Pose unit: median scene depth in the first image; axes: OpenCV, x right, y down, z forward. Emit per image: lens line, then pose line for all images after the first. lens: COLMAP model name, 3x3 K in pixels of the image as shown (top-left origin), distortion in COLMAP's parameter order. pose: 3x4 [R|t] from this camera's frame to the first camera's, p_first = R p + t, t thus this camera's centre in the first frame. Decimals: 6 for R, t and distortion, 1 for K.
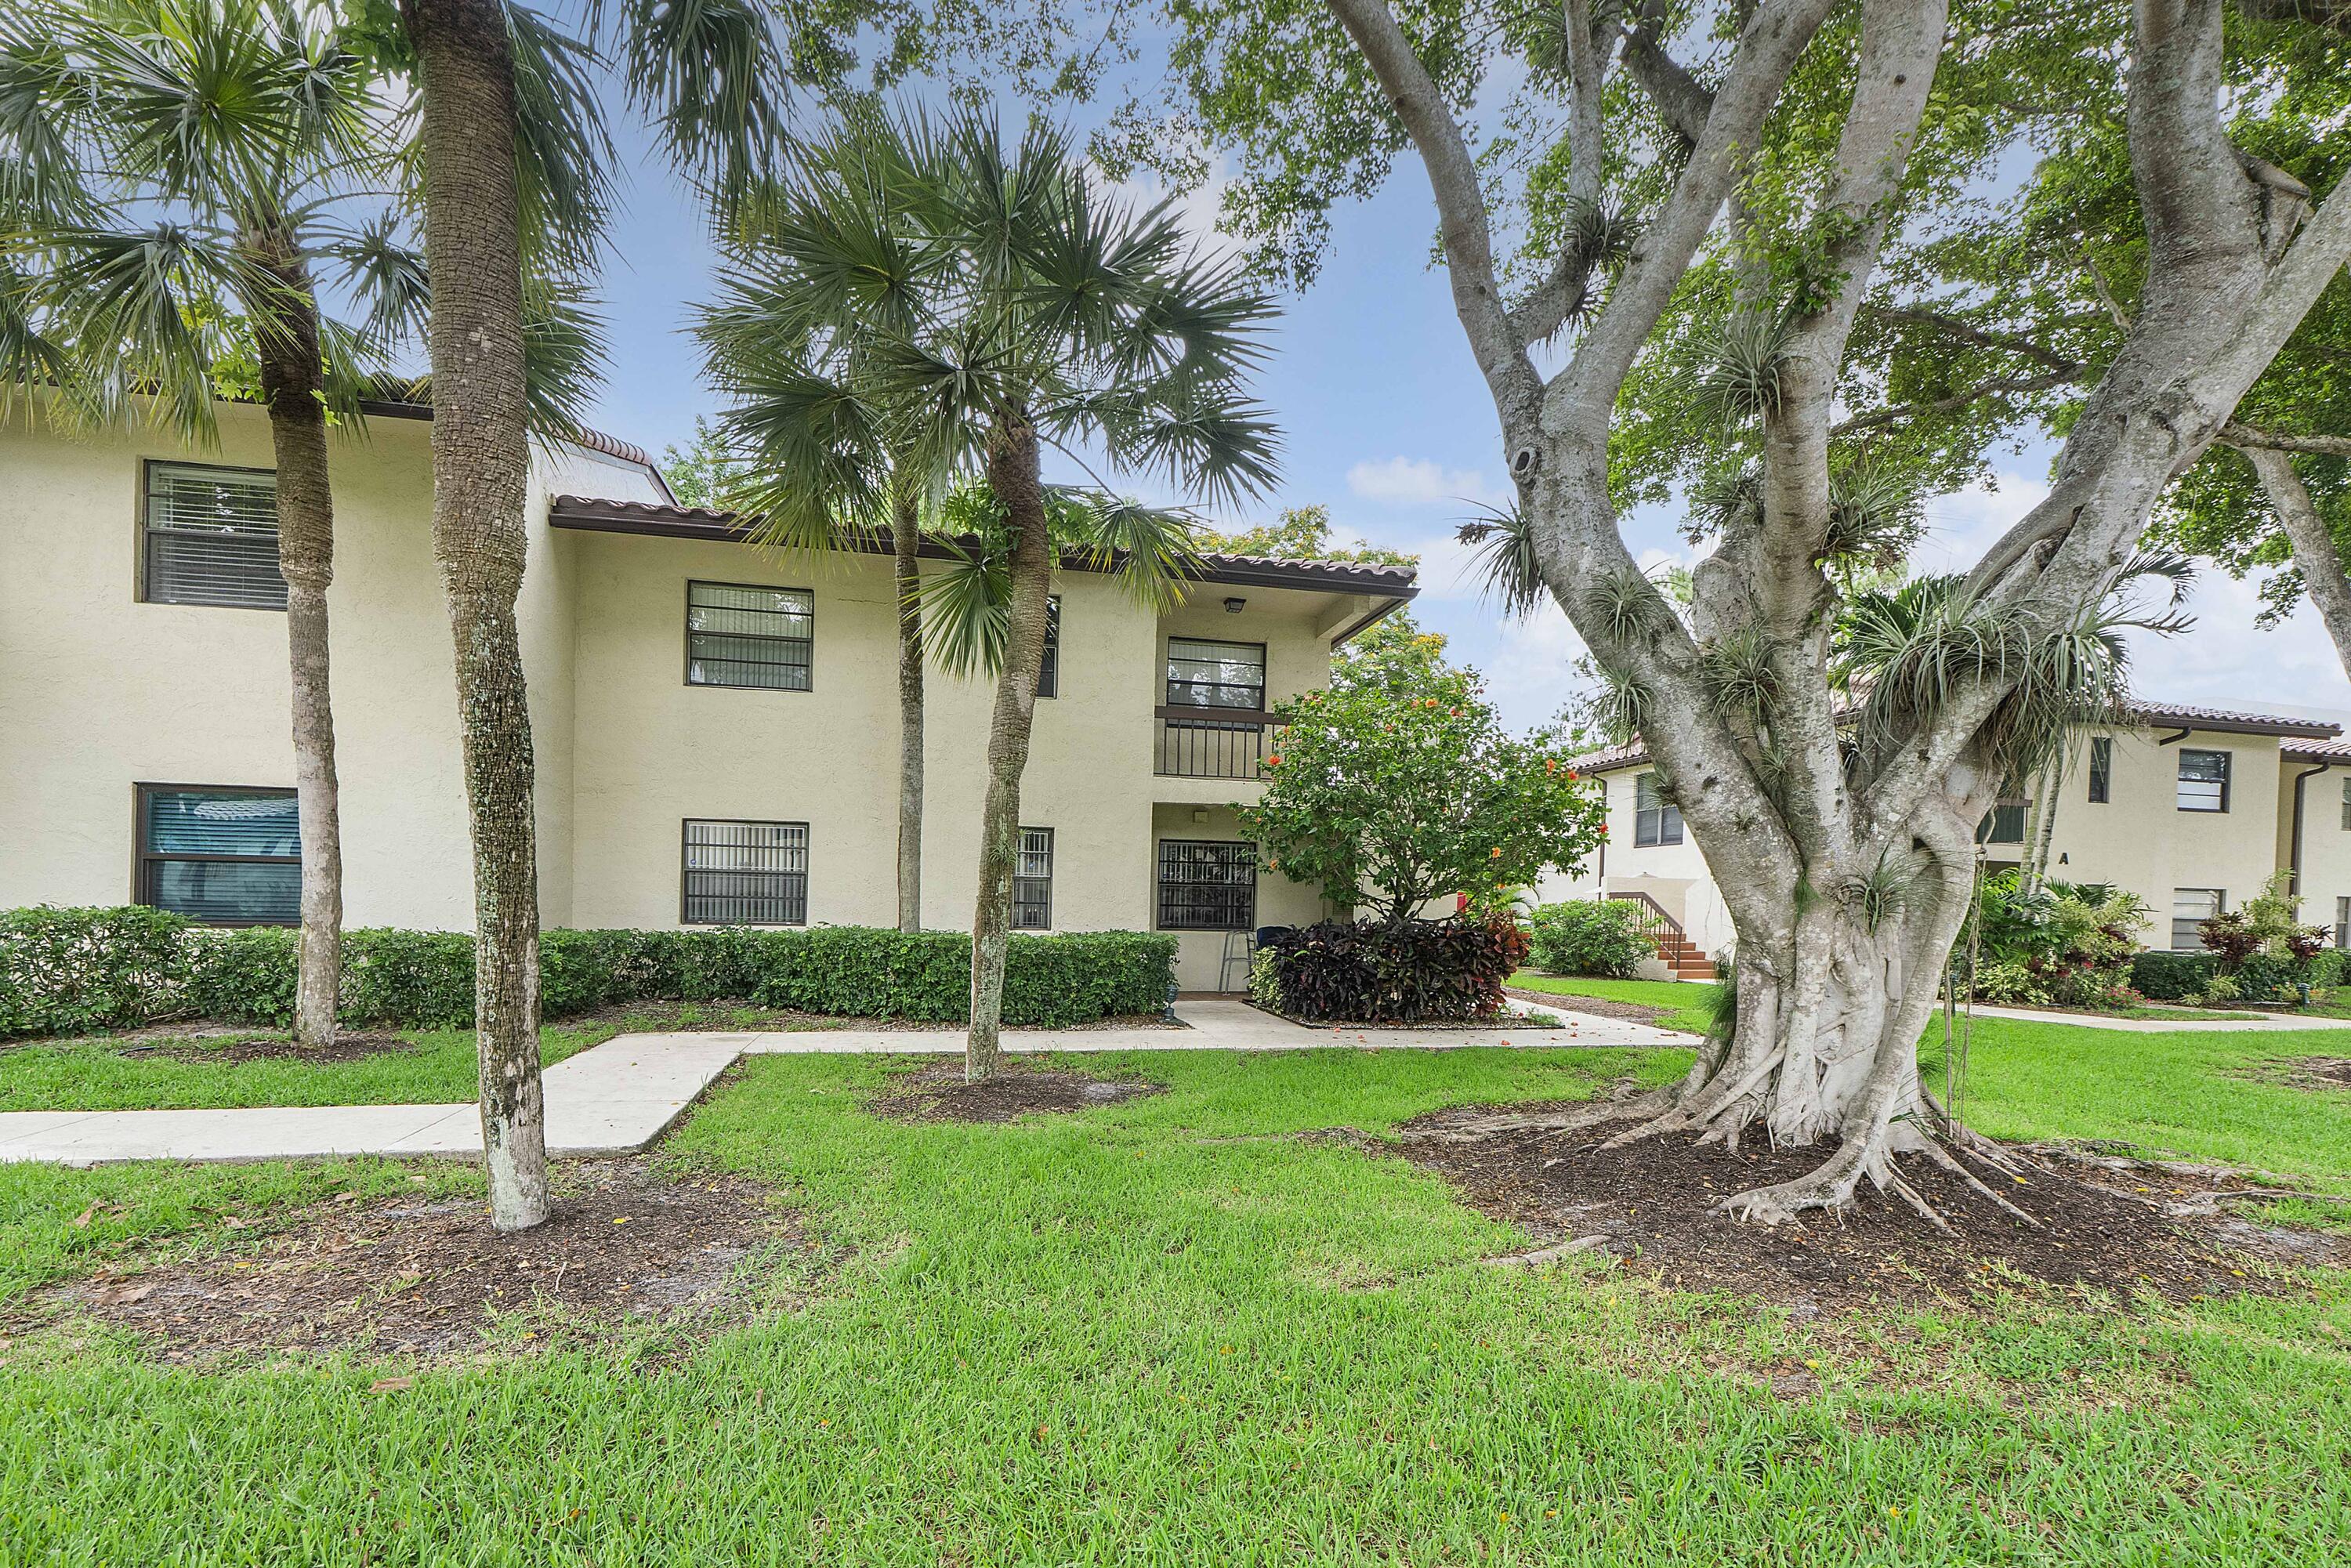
lens RADIAL K [[1011.6, 0, 1213.7], [0, 1011.6, 864.5], [0, 0, 1]] dist [-0.003218, -0.000545]
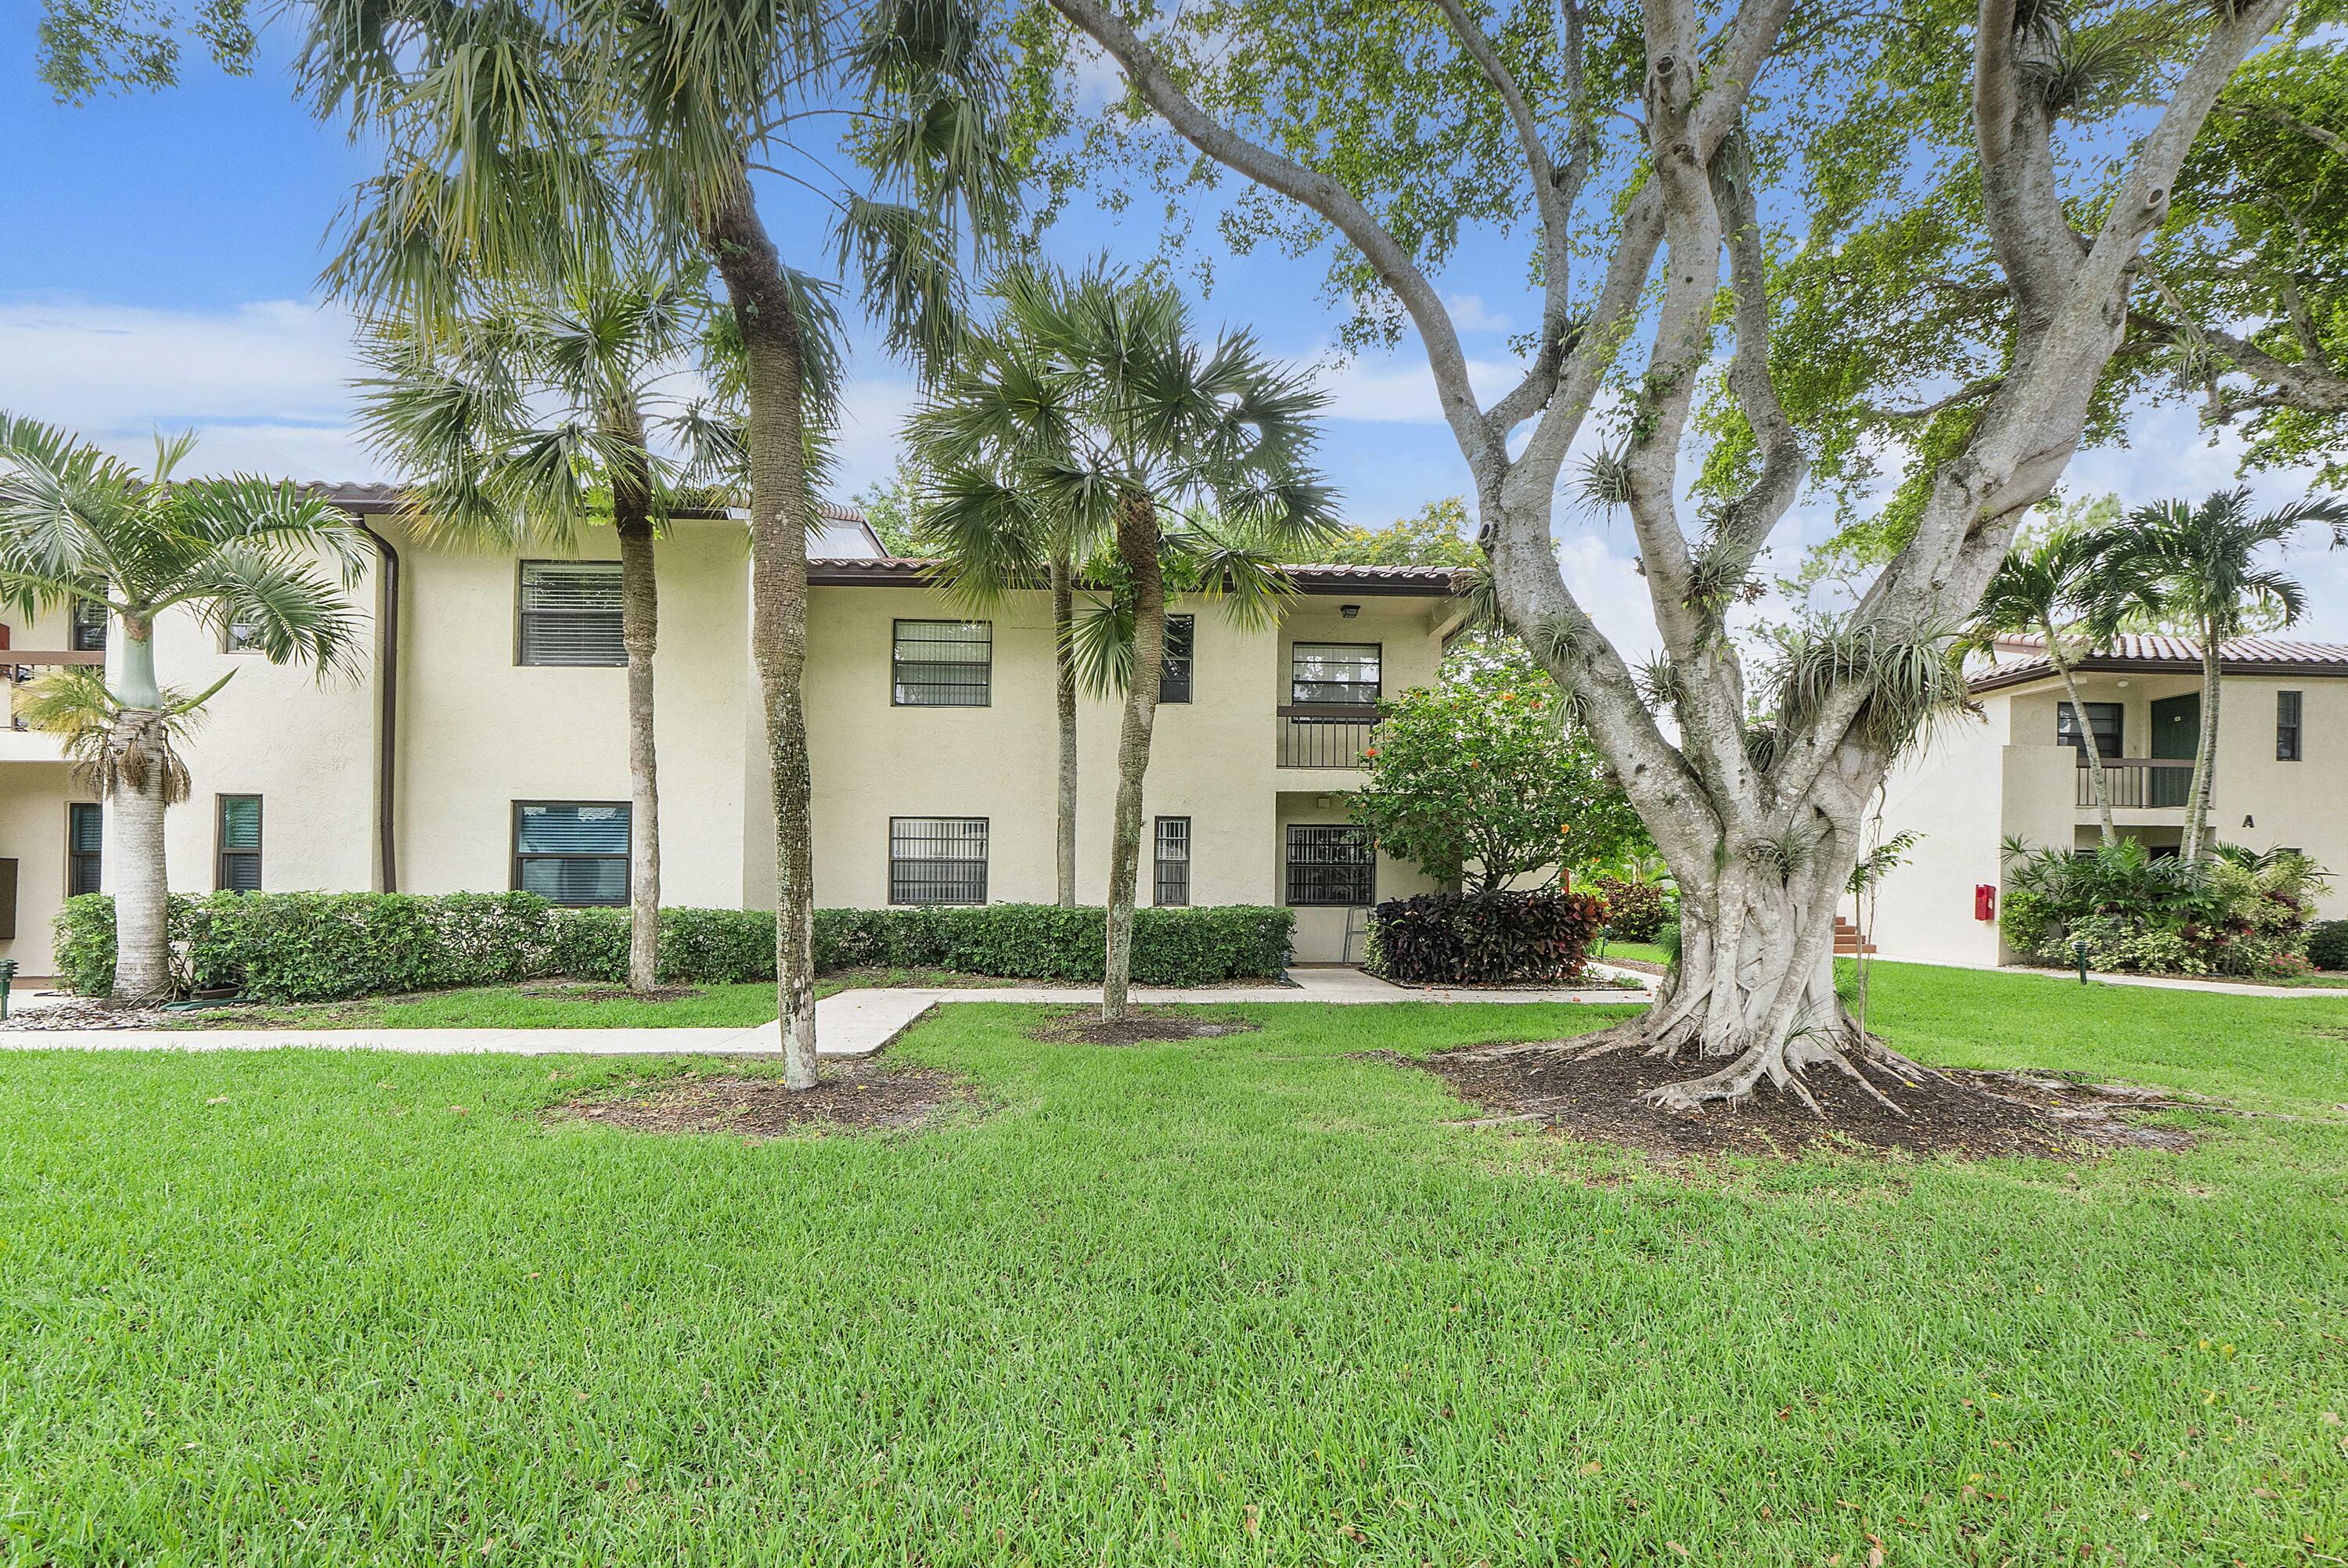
lens RADIAL K [[1008.5, 0, 1174.7], [0, 1008.5, 779.6], [0, 0, 1]] dist [-0.003814, -0.000099]
pose [[0.979078, -0.033312, -0.200741, 0.098950], [0.018967, 0.997154, -0.072964, 0.008734], [0.202600, 0.067630, 0.976923, -0.215710]]
